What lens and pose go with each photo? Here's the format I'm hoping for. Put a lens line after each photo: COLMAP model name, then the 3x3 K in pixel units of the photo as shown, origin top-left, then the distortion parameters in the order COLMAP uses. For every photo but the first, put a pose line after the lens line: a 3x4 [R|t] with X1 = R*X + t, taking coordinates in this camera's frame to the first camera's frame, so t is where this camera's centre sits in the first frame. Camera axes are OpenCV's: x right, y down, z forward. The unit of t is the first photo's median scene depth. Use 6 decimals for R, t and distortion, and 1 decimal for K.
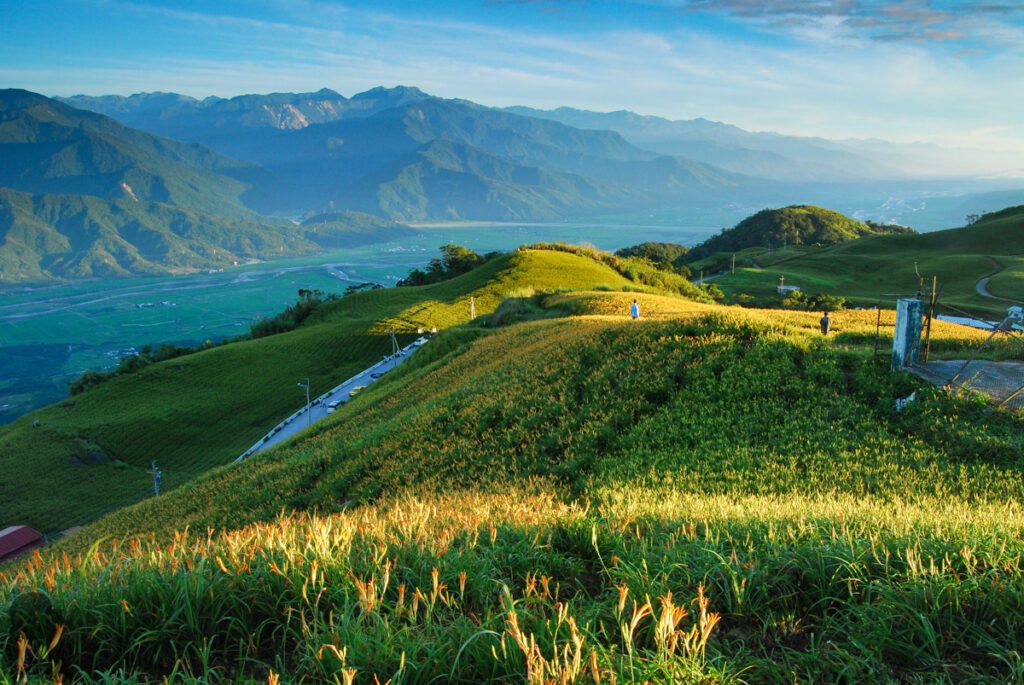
lens RADIAL K [[805.0, 0, 512.0], [0, 805.0, 342.5], [0, 0, 1]] dist [-0.101868, 0.044610]
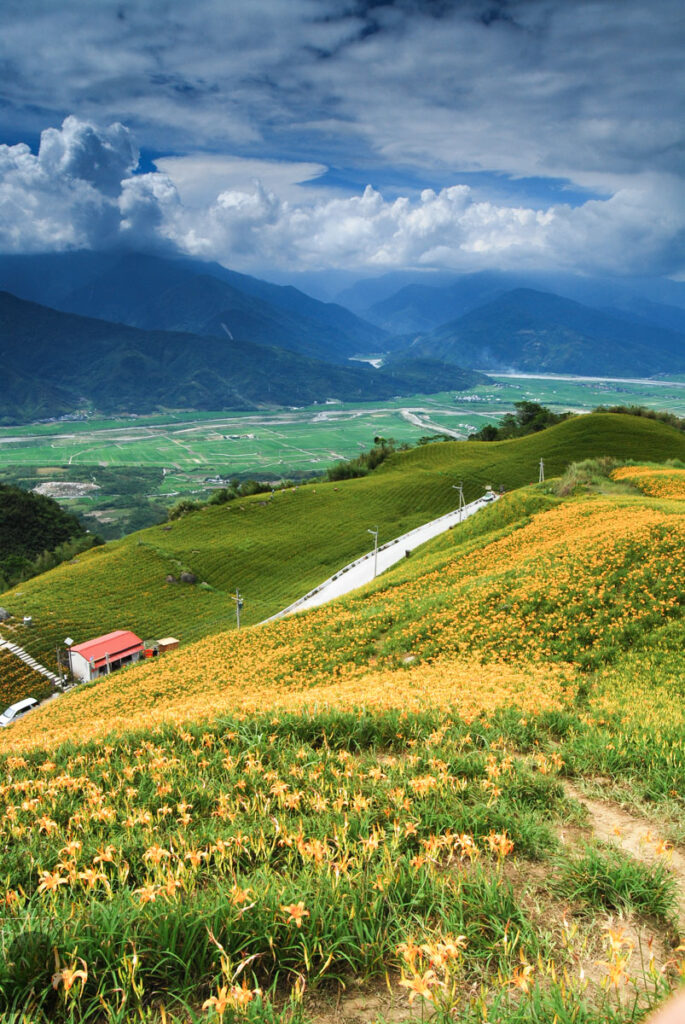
lens RADIAL K [[805.0, 0, 342.5], [0, 805.0, 512.0], [0, 0, 1]] dist [-0.101868, 0.044610]
pose [[0.954030, 0.091771, -0.285316, 0.012290], [-0.083770, 0.995676, 0.040148, -0.030527], [0.287767, -0.014402, 0.957592, -0.098943]]
